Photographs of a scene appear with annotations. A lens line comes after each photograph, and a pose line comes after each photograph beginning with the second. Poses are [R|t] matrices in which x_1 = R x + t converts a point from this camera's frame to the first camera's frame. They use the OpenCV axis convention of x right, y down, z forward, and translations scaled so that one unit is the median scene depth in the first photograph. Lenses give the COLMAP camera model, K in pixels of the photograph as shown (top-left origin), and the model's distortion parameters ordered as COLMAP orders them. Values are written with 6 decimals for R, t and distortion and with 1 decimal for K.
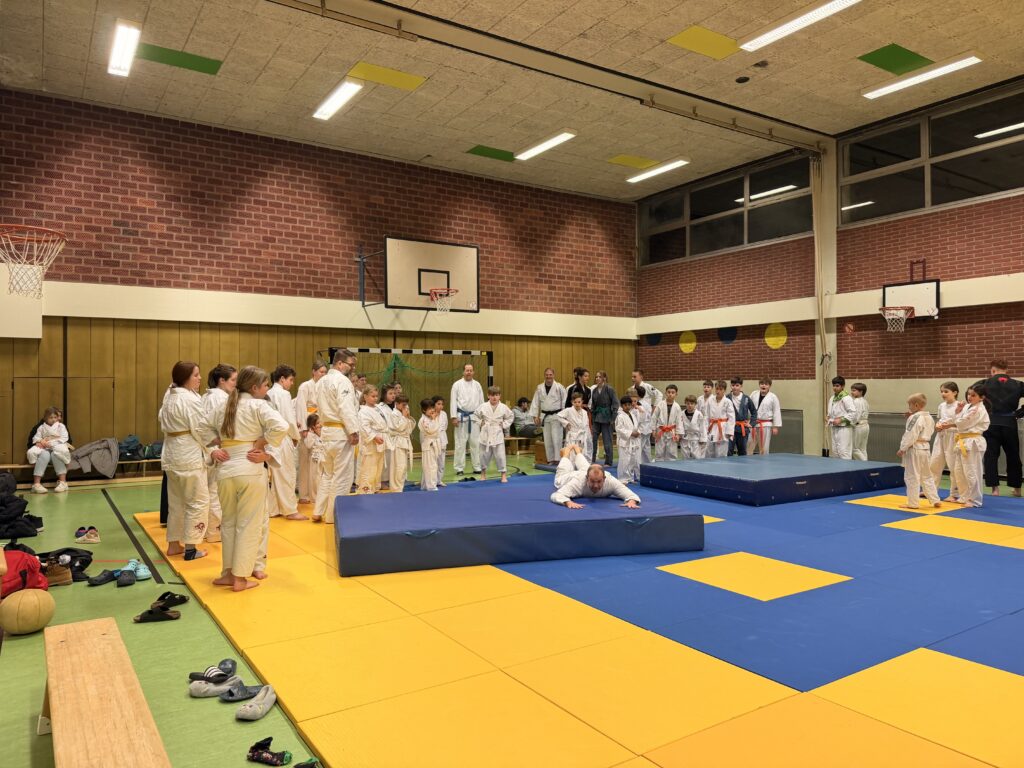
lens RADIAL K [[714.2, 0, 515.3], [0, 714.2, 382.9], [0, 0, 1]] dist [0.062149, -0.070424]
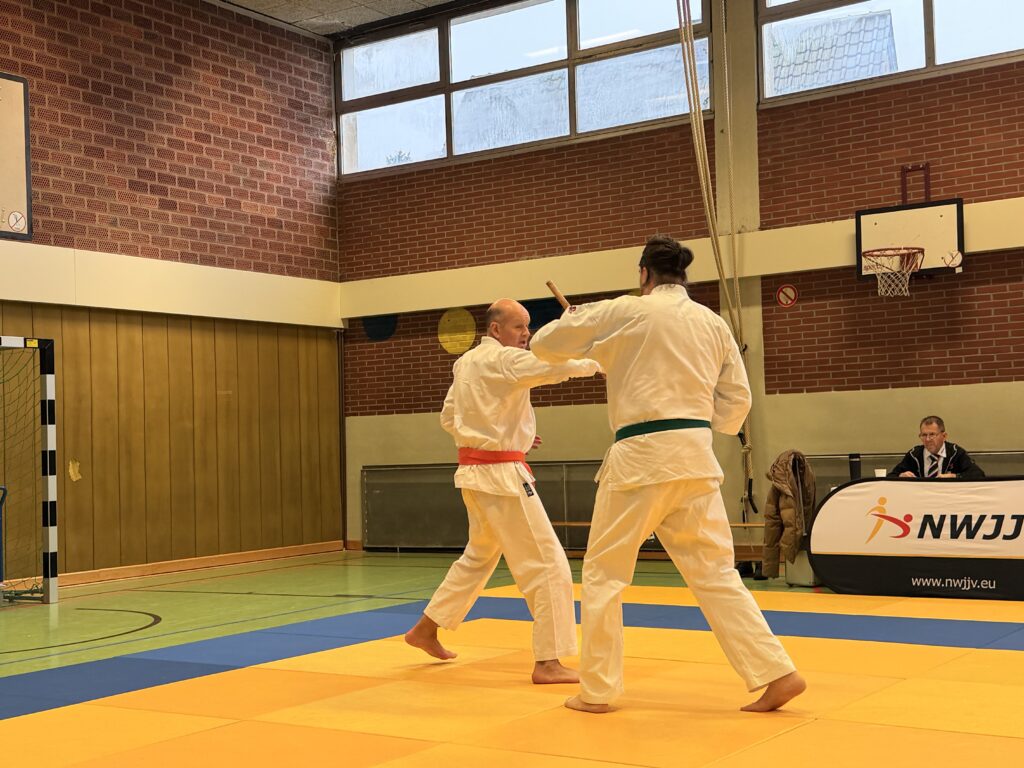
lens RADIAL K [[1400.1, 0, 508.3], [0, 1400.1, 388.9], [0, 0, 1]] dist [0.134262, 0.000000]
pose [[0.918960, -0.007859, 0.394272, -0.103562], [0.027891, 0.998593, -0.045102, 0.026470], [-0.393362, 0.052443, 0.917887, 0.126828]]
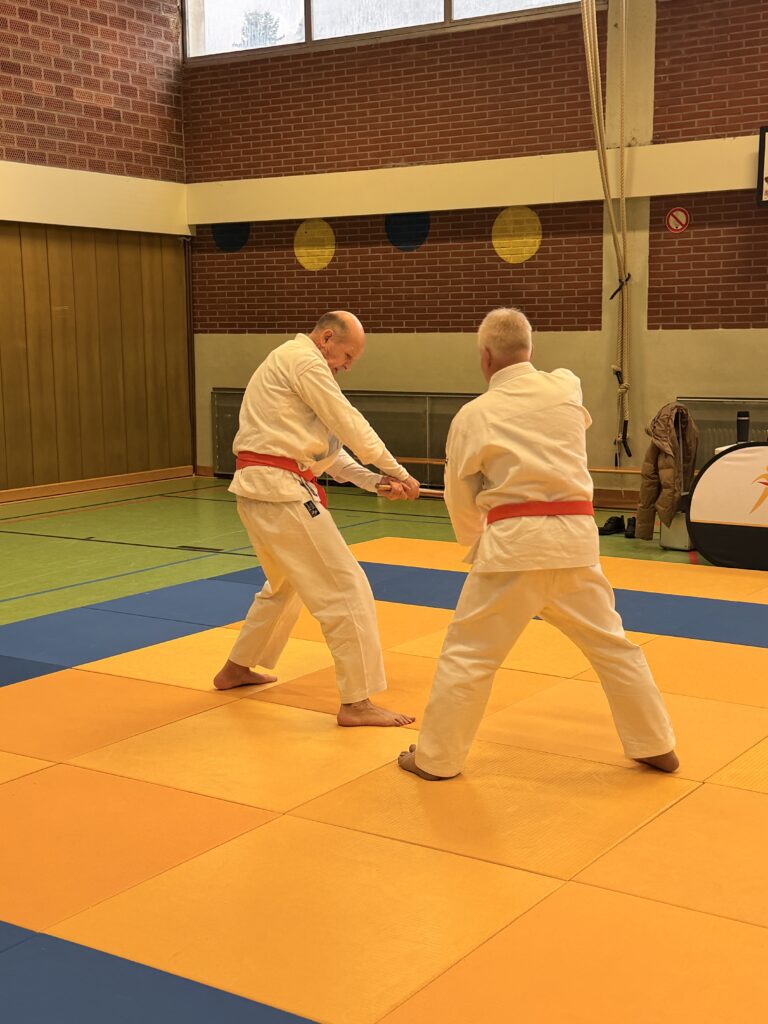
lens RADIAL K [[1400.1, 0, 398.7], [0, 1400.1, 510.0], [0, 0, 1]] dist [0.134262, 0.000000]
pose [[0.911238, -0.060109, 0.407471, -0.079078], [0.005852, 0.991083, 0.133114, -0.010113], [-0.411839, -0.118914, 0.903465, 0.179920]]
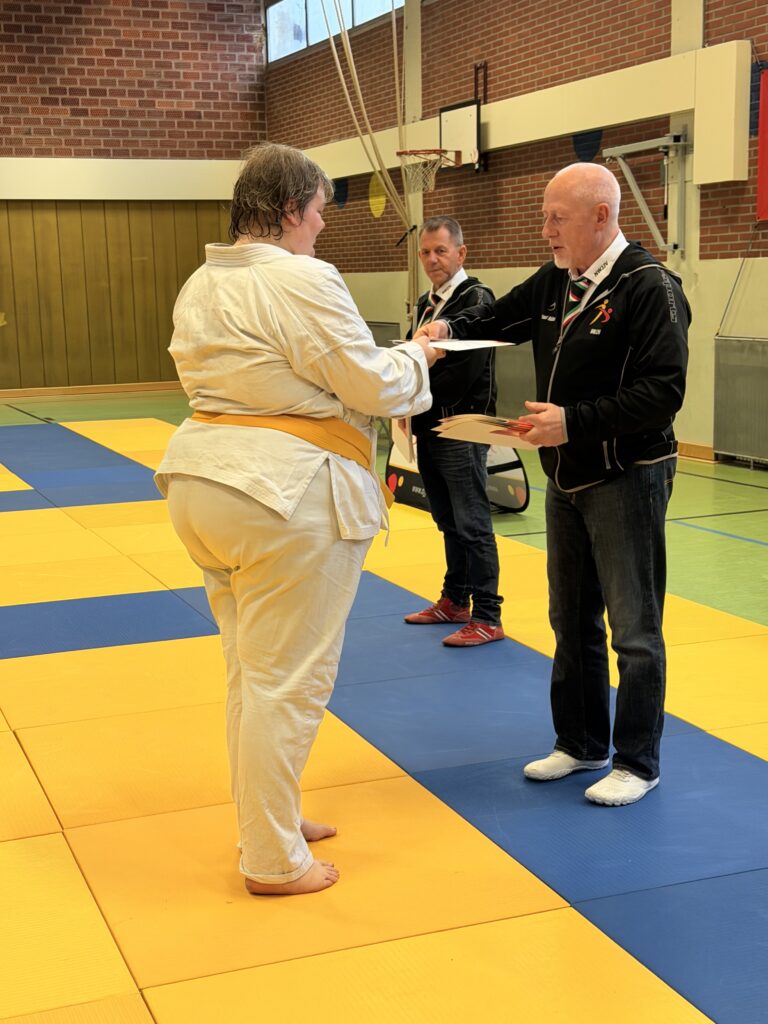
lens RADIAL K [[1605.2, 0, 381.4], [0, 1605.2, 520.9], [0, 0, 1]] dist [0.139779, 0.000000]
pose [[0.976502, 0.013218, -0.215103, 0.592760], [0.020784, 0.987689, 0.155044, -0.006650], [0.214505, -0.155871, 0.964205, -0.268563]]
